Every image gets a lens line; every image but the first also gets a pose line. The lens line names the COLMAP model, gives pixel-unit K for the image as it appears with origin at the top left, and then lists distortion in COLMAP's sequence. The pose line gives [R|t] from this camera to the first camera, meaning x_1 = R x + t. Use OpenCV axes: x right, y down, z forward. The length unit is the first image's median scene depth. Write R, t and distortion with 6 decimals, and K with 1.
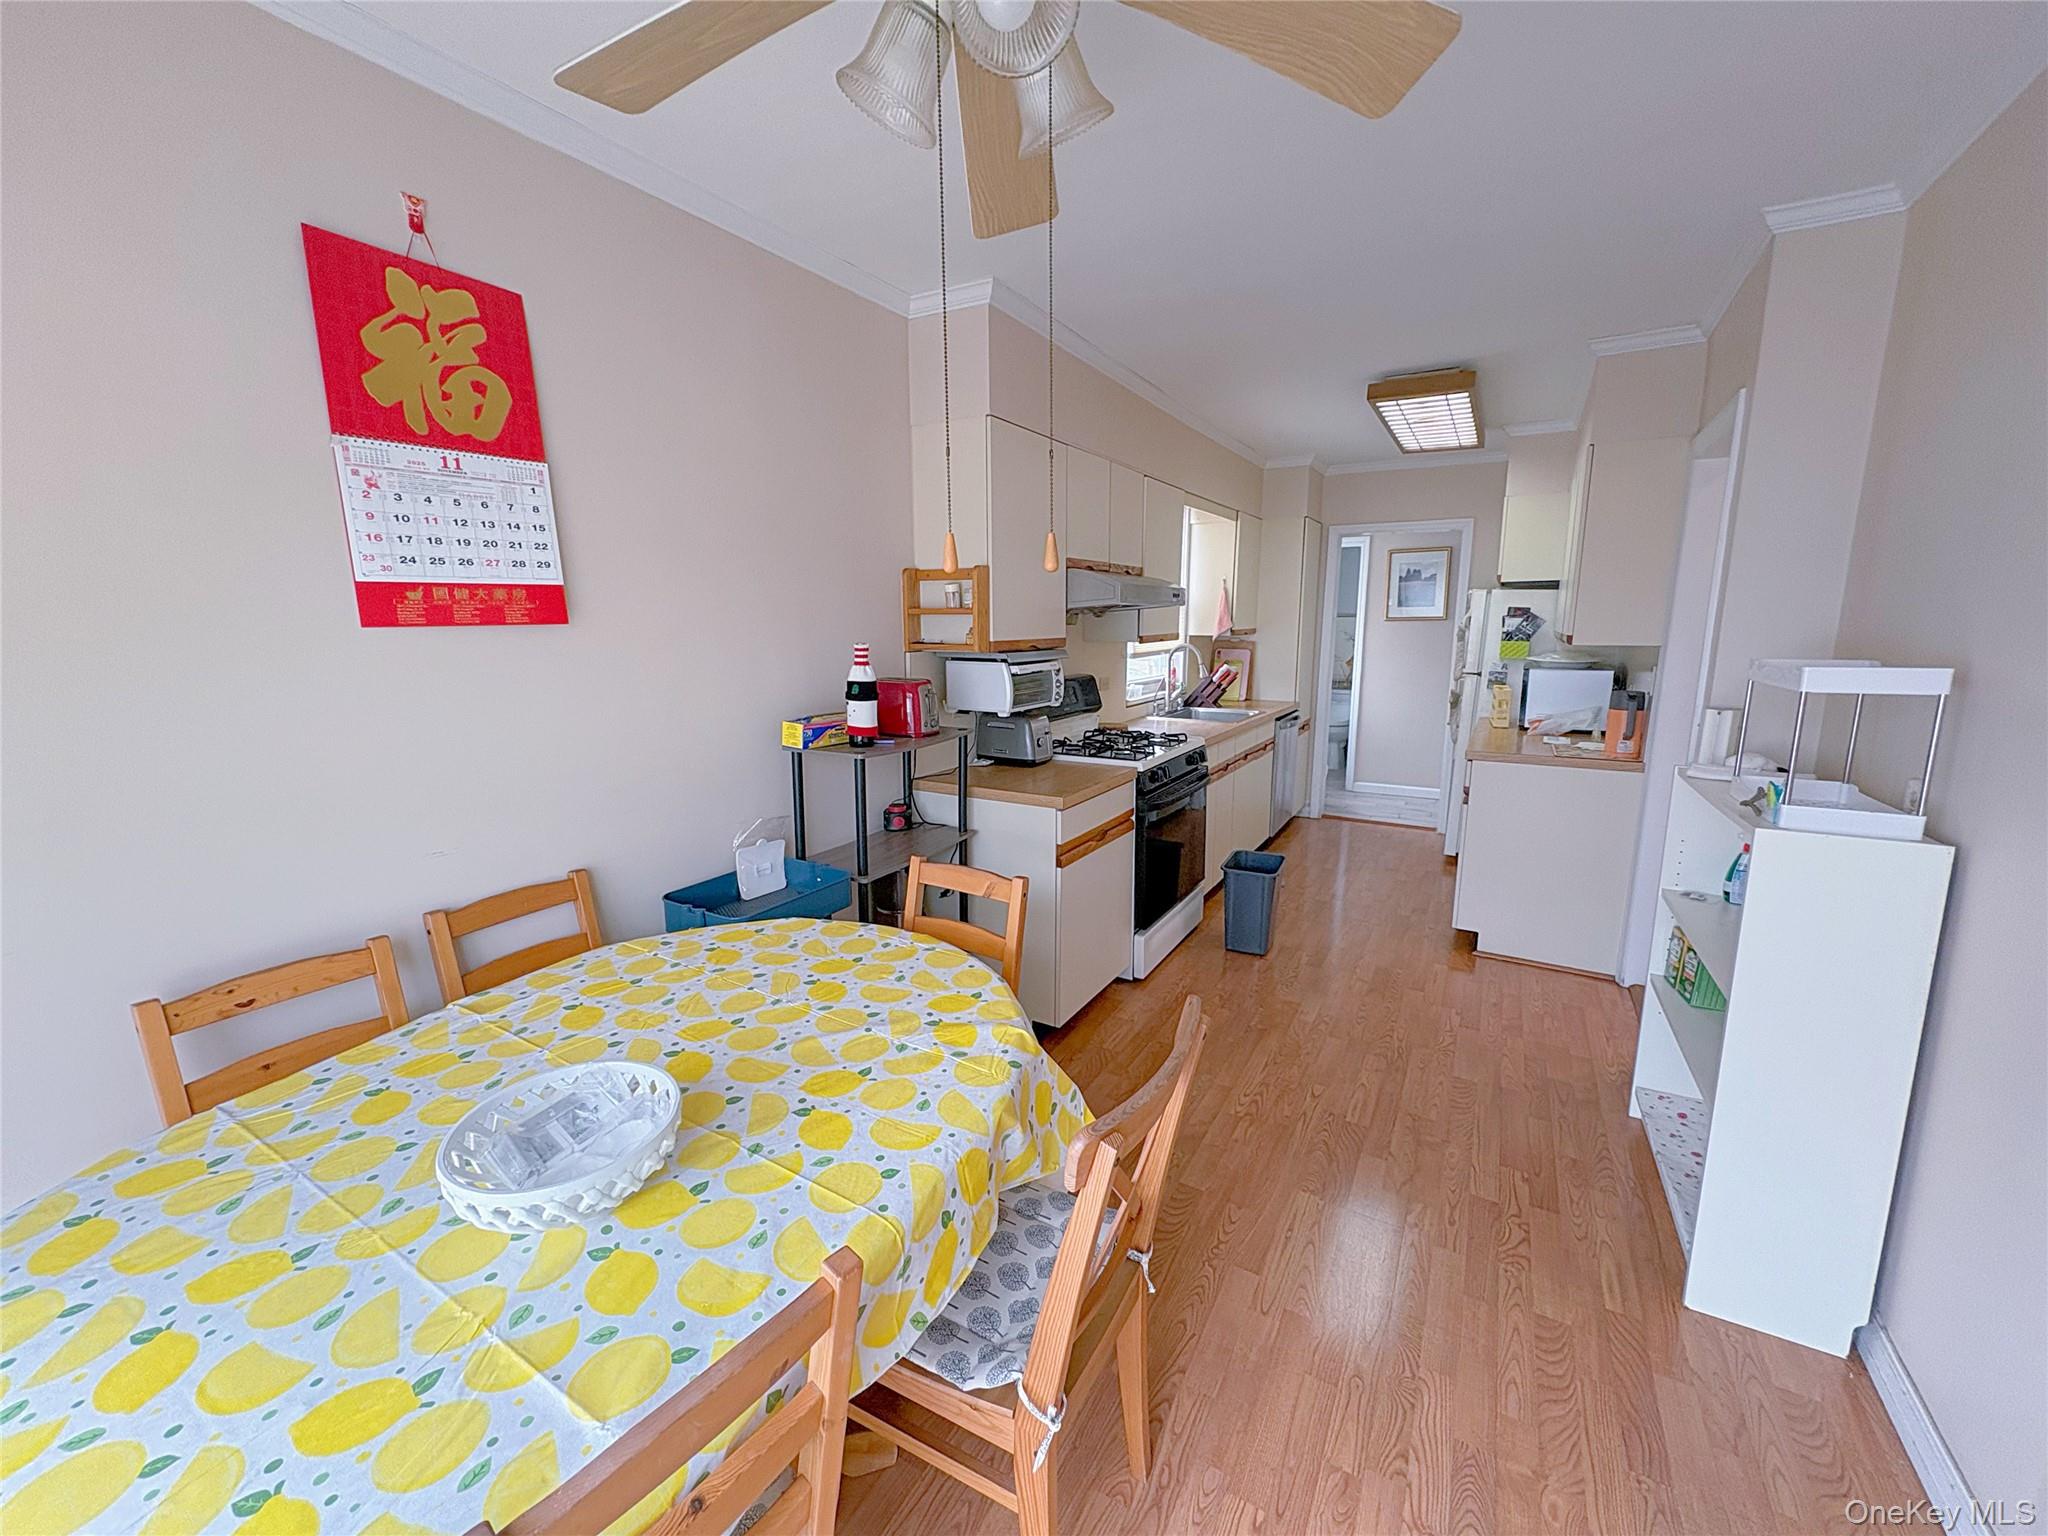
lens RADIAL K [[809.0, 0, 1022.8], [0, 809.0, 761.0], [0, 0, 1]] dist [-0.000033, -0.000544]
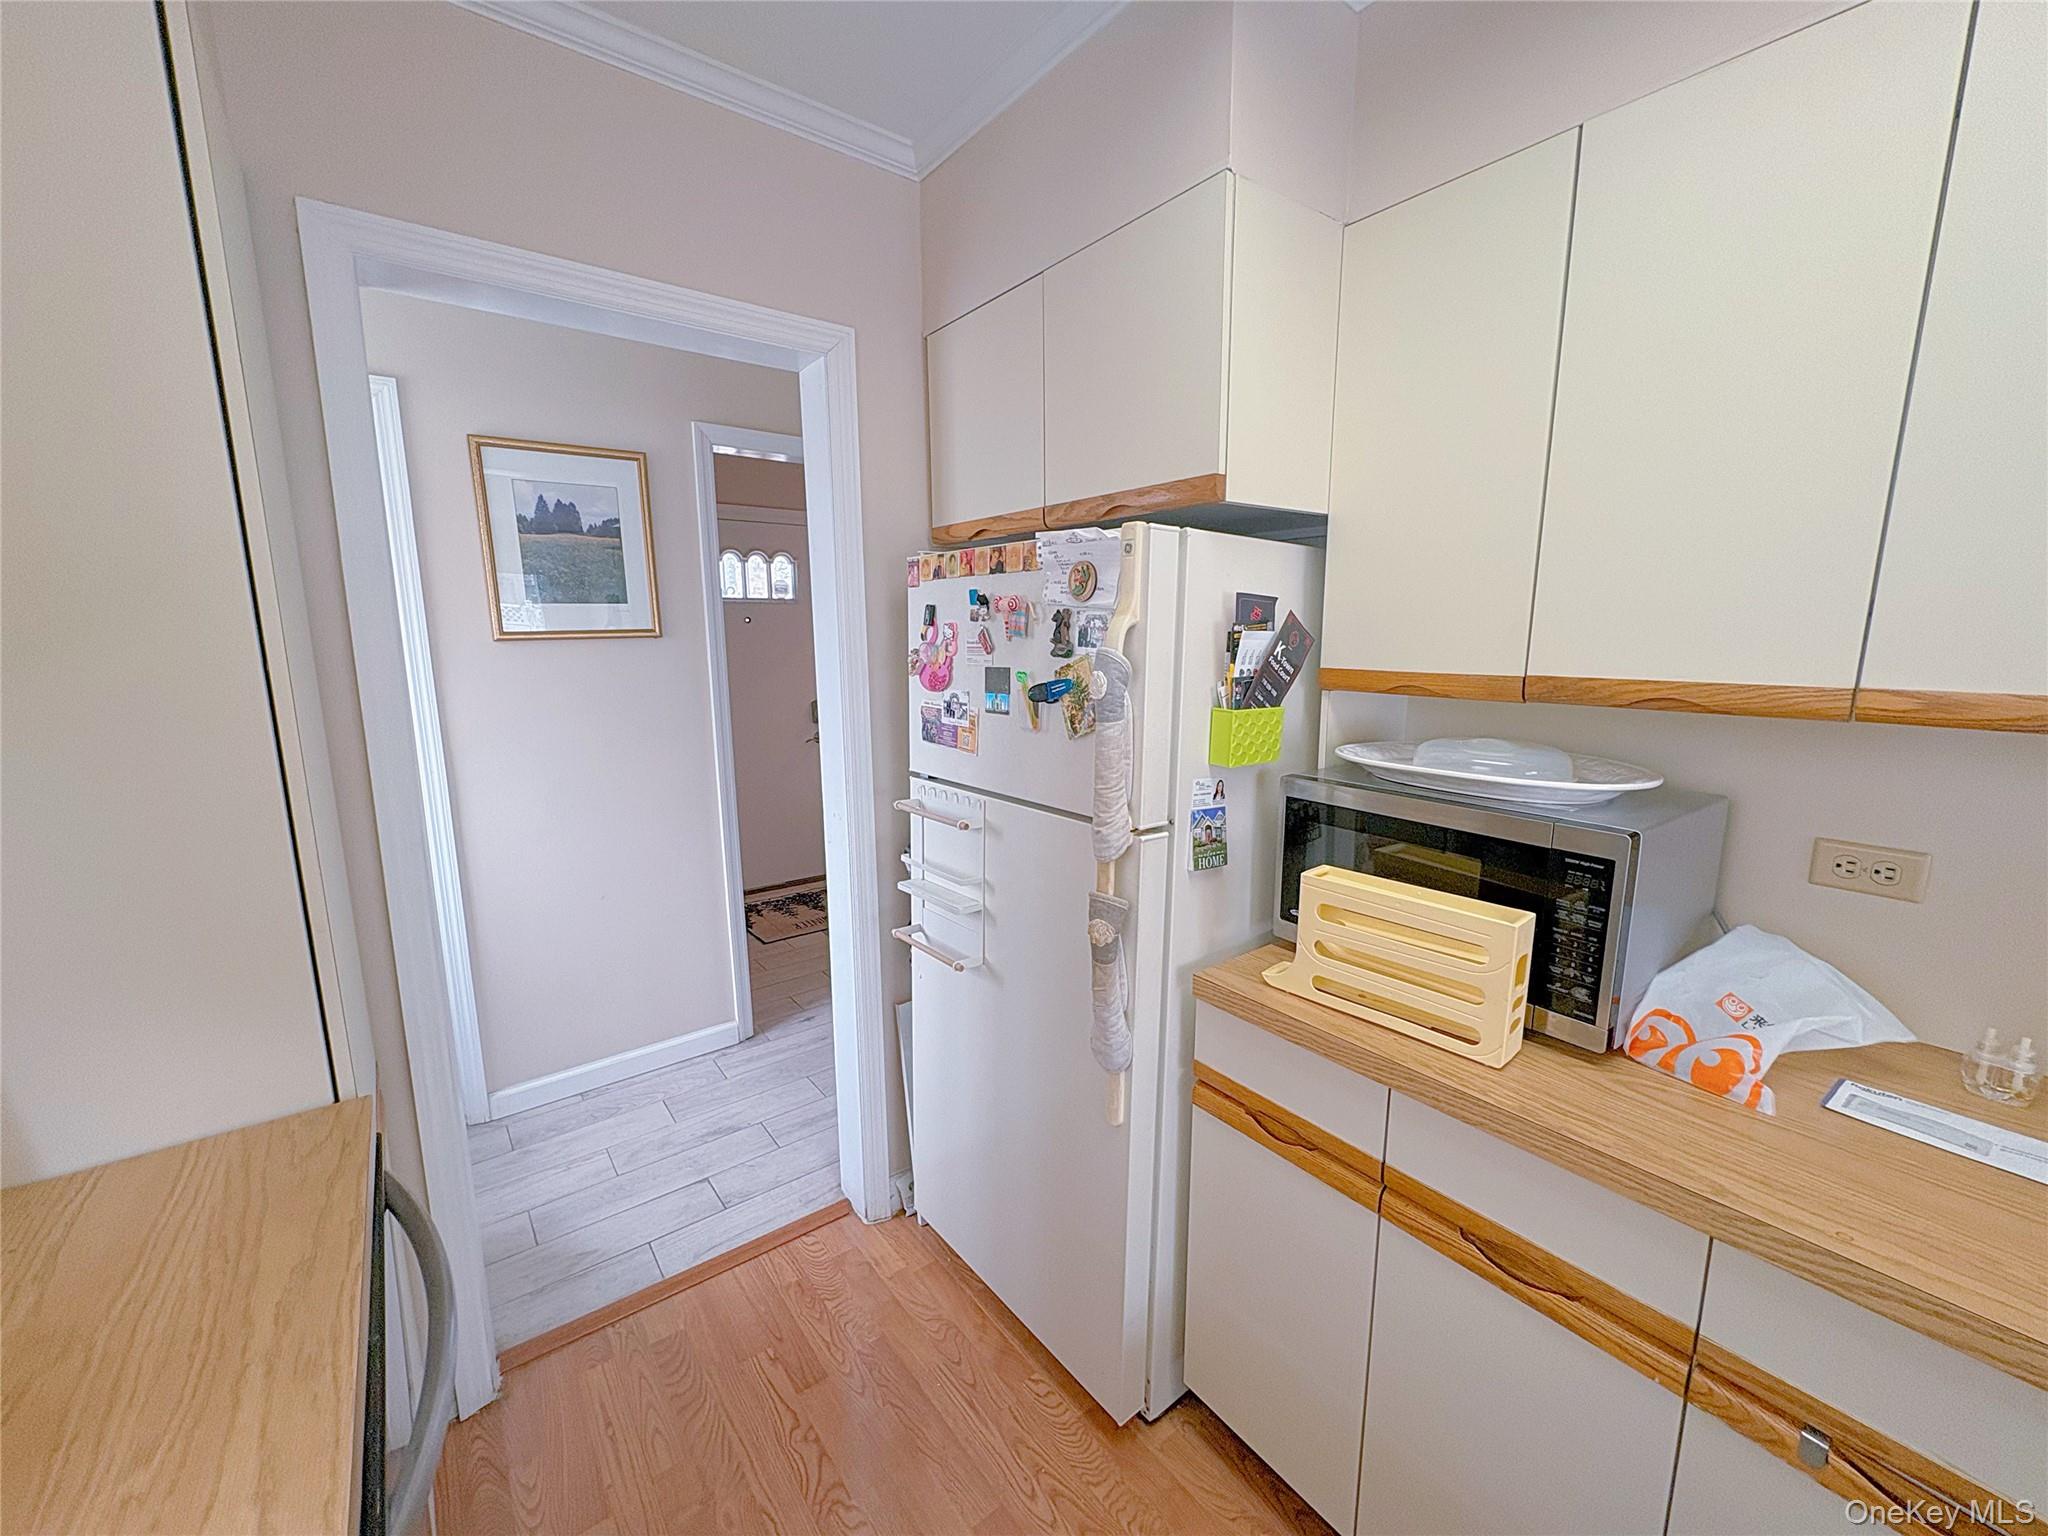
lens RADIAL K [[809.0, 0, 1029.2], [0, 809.0, 765.8], [0, 0, 1]] dist [-0.000033, -0.000544]
pose [[0.375518, -0.170431, 0.911010, 0.292408], [0.174815, 0.978328, 0.110966, -0.170499], [-0.910179, 0.117589, 0.397174, 0.936034]]
